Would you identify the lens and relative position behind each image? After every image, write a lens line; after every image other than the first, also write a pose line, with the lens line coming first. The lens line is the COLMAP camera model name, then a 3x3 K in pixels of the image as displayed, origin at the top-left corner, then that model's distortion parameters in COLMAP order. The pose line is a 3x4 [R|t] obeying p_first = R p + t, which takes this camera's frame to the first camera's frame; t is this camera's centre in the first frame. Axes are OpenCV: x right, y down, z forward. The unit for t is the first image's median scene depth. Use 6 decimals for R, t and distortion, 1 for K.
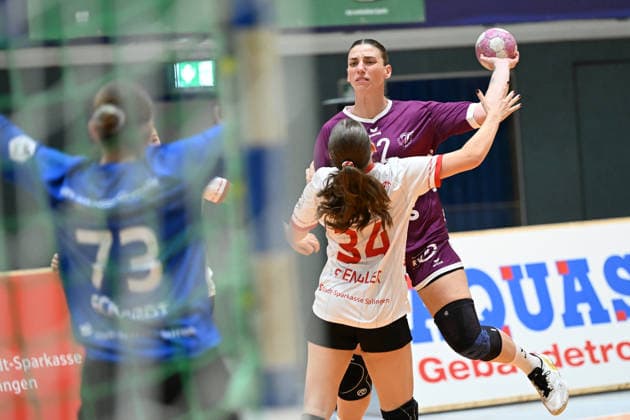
lens RADIAL K [[1956.9, 0, 315.0], [0, 1956.9, 210.0], [0, 0, 1]] dist [-0.170692, -3.011911]
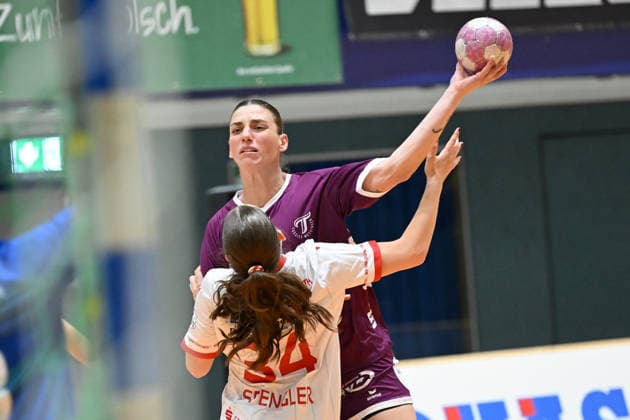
lens RADIAL K [[1956.9, 0, 315.0], [0, 1956.9, 210.0], [0, 0, 1]] dist [-0.170692, -3.011911]
pose [[0.999752, -0.008434, 0.020608, 0.030110], [0.009057, 0.999500, -0.030307, -0.024468], [-0.020342, 0.030486, 0.999328, 0.246837]]
